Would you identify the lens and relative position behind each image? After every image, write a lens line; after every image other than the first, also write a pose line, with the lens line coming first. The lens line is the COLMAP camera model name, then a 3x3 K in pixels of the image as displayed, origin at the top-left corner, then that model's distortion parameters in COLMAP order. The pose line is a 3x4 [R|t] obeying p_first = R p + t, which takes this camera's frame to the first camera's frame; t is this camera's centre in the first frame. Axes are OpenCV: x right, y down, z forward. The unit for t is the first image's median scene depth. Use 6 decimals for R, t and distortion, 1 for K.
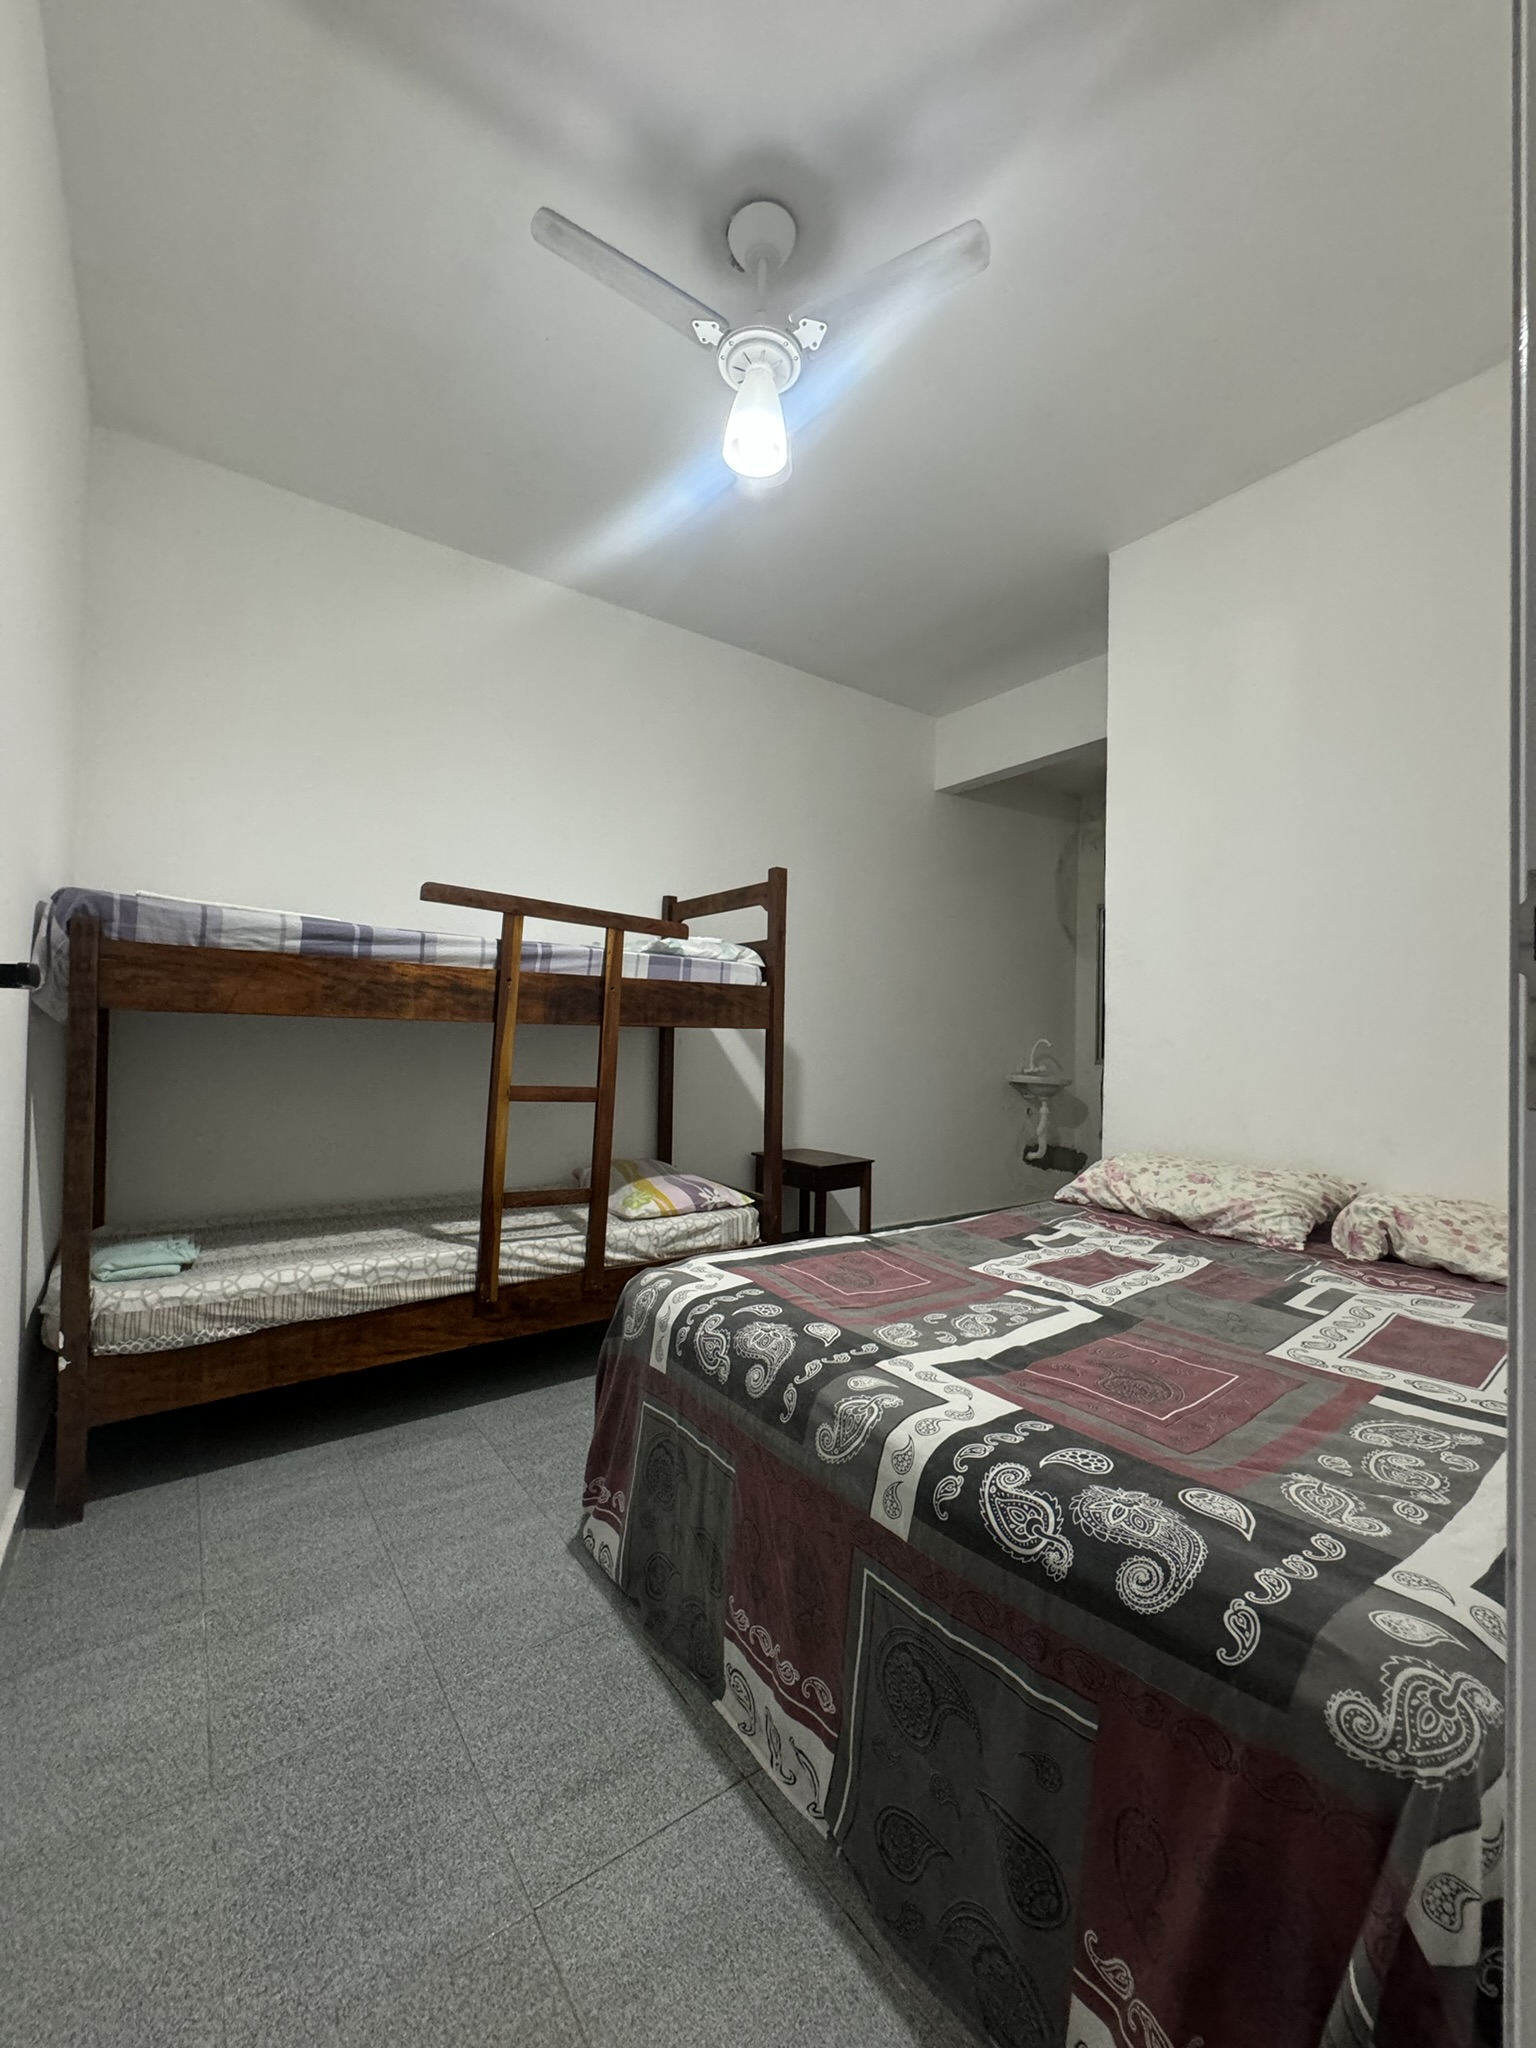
lens RADIAL K [[812.7, 0, 763.6], [0, 812.7, 1033.1], [0, 0, 1]] dist [-0.000839, 0.000120]
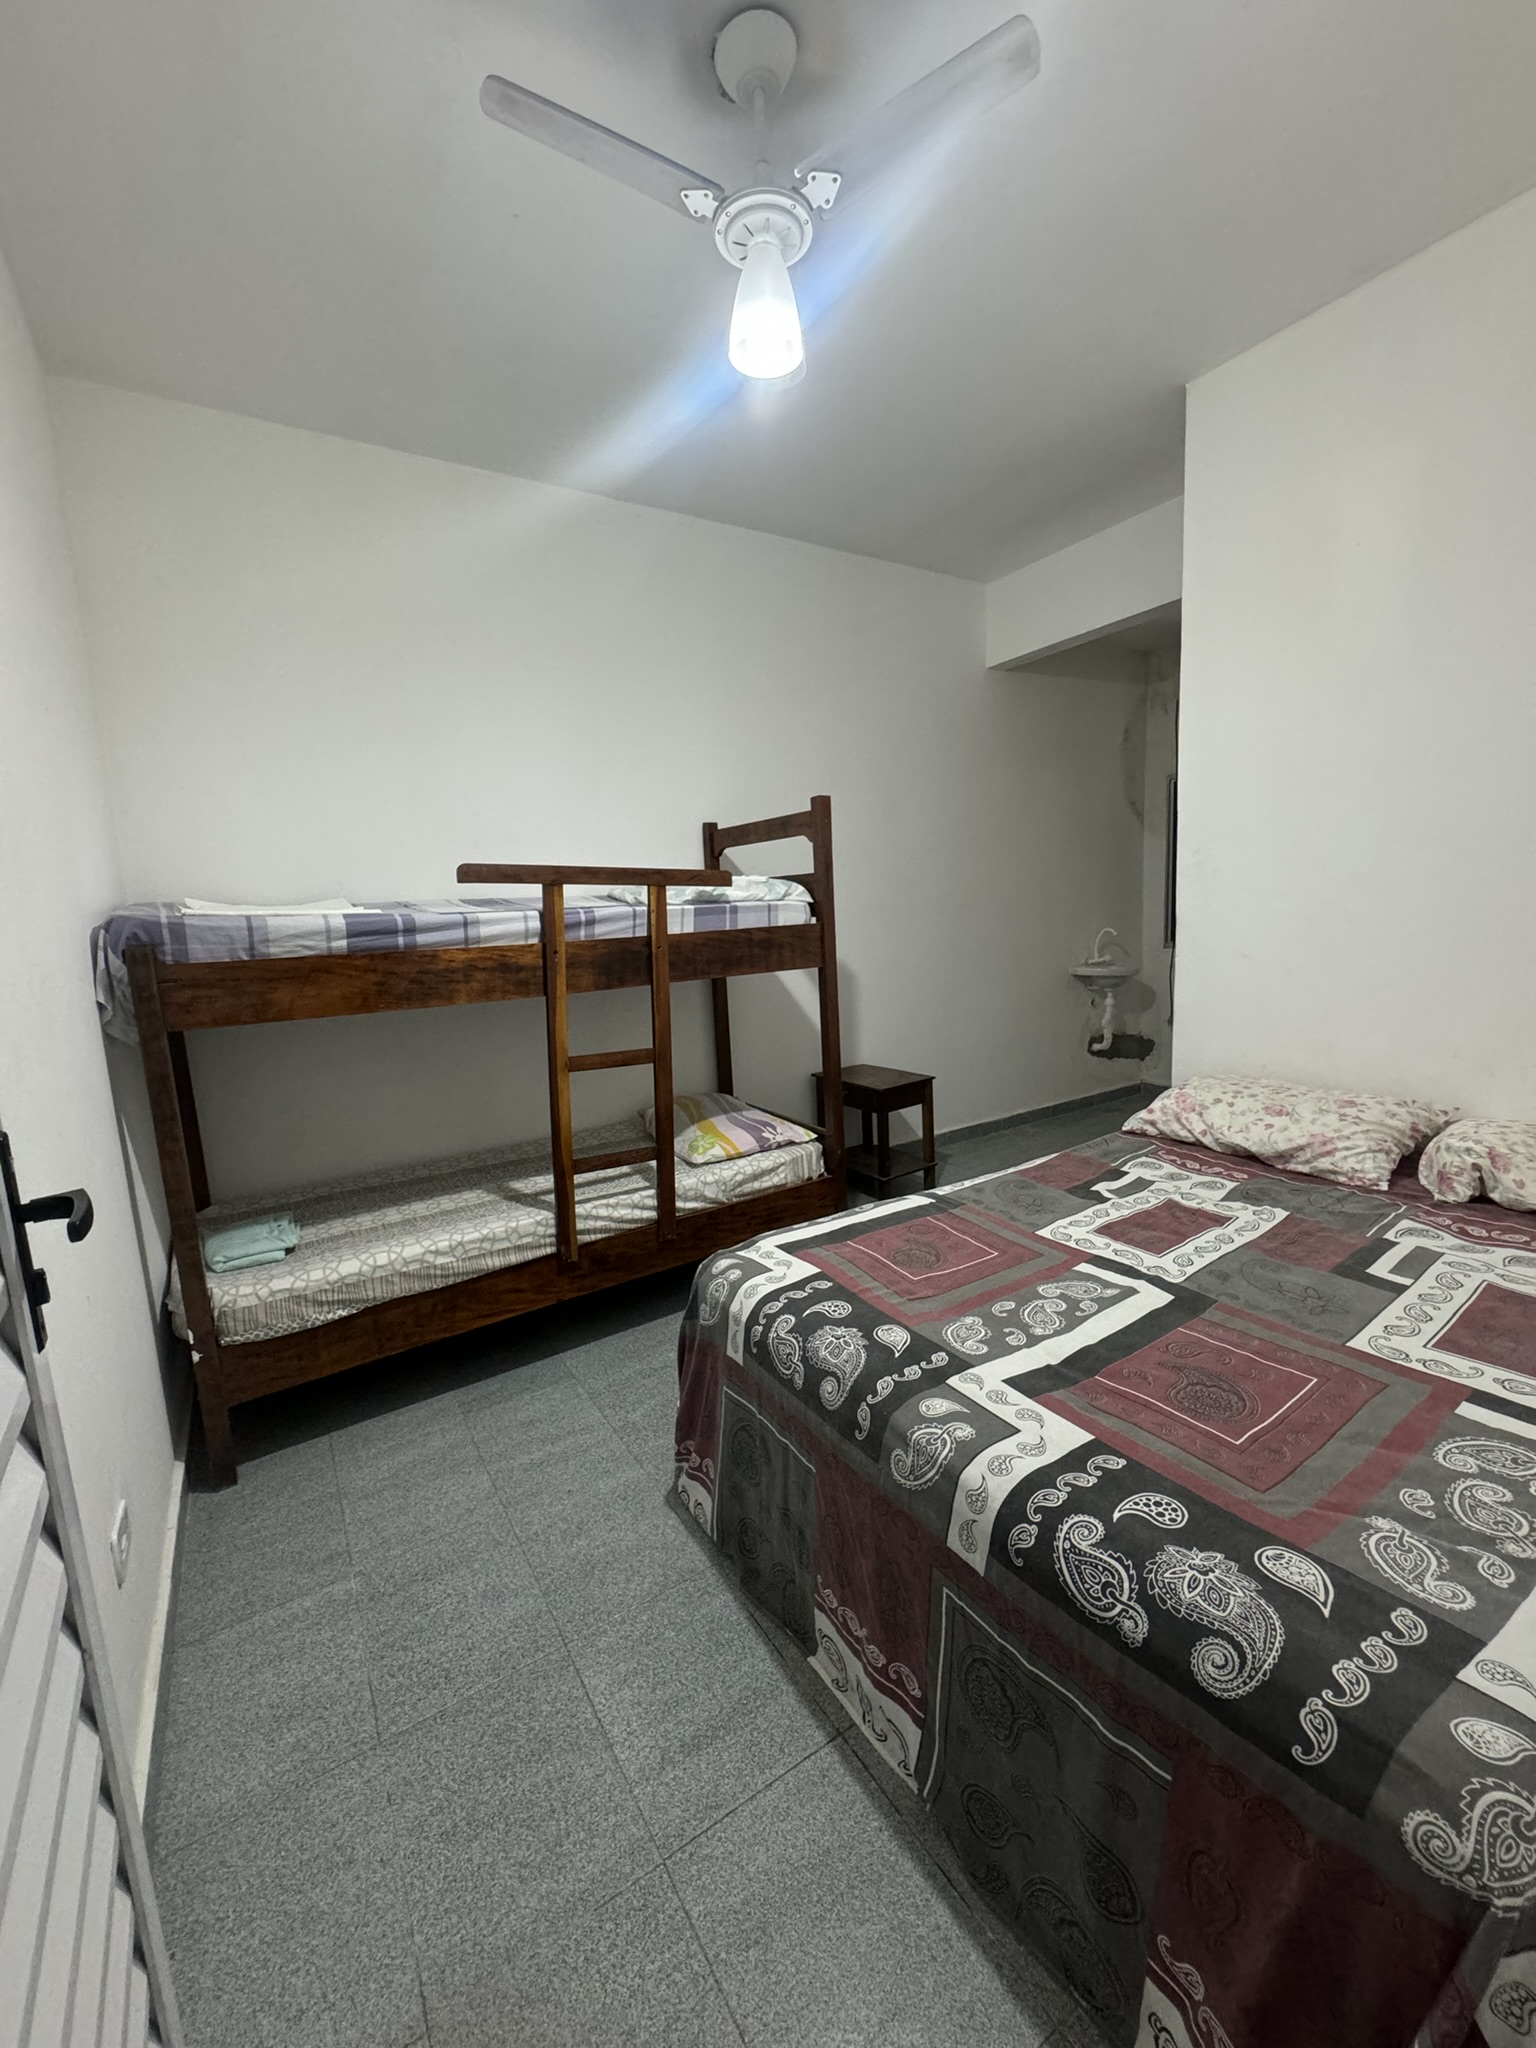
lens RADIAL K [[812.7, 0, 765.3], [0, 812.7, 1029.9], [0, 0, 1]] dist [-0.000839, 0.000120]
pose [[0.995650, -0.059924, -0.071351, 0.008385], [0.070470, 0.985257, 0.155893, -0.157090], [0.060957, -0.160243, 0.985194, 0.039484]]
